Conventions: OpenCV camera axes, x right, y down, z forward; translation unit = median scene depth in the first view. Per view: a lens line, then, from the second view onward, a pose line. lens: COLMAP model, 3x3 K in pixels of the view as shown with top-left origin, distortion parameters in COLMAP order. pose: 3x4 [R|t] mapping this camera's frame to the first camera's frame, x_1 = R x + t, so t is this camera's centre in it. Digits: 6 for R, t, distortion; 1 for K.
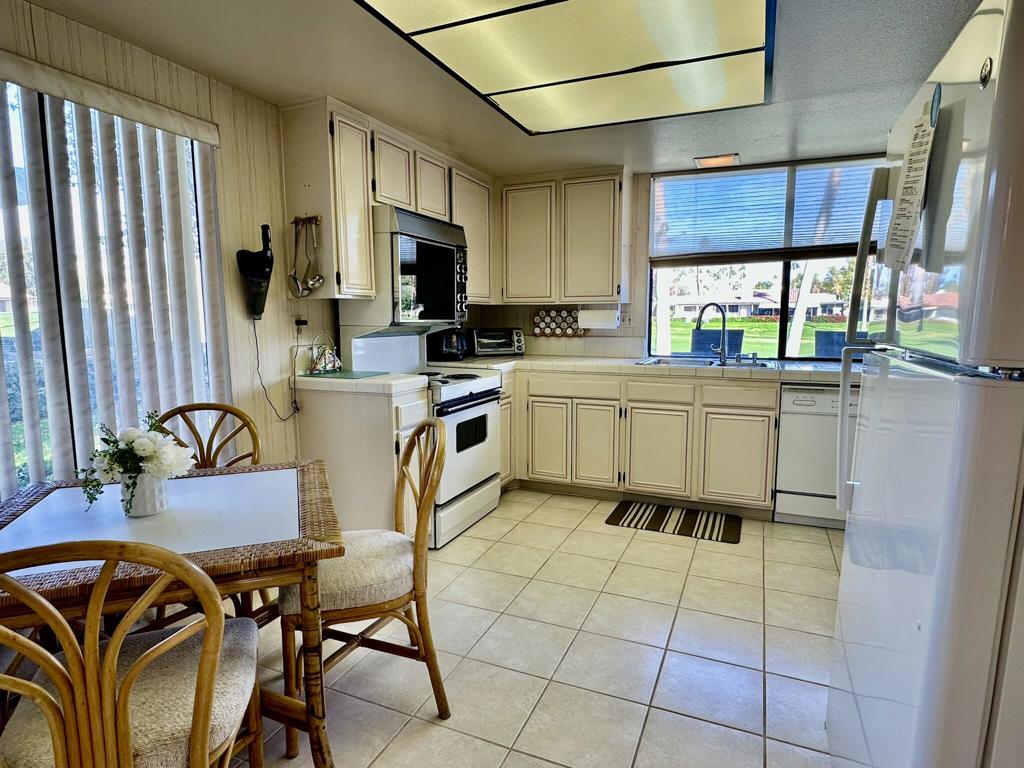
lens RADIAL K [[575.0, 0, 512.0], [0, 575.0, 384.0], [0, 0, 1]] dist [0.000250, -0.013713]
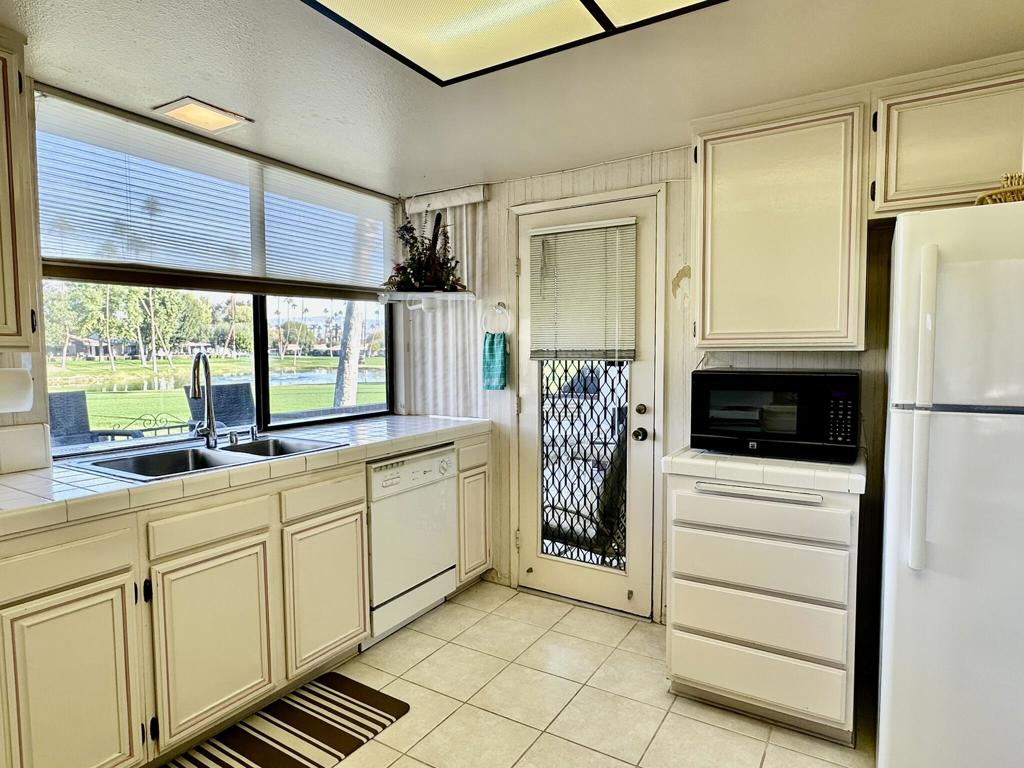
lens RADIAL K [[575.0, 0, 512.0], [0, 575.0, 384.0], [0, 0, 1]] dist [0.000250, -0.013713]
pose [[0.136793, -0.052178, 0.989224, -0.224830], [0.121816, 0.991919, 0.035475, -0.102803], [-0.983081, 0.115651, 0.142044, 0.686613]]
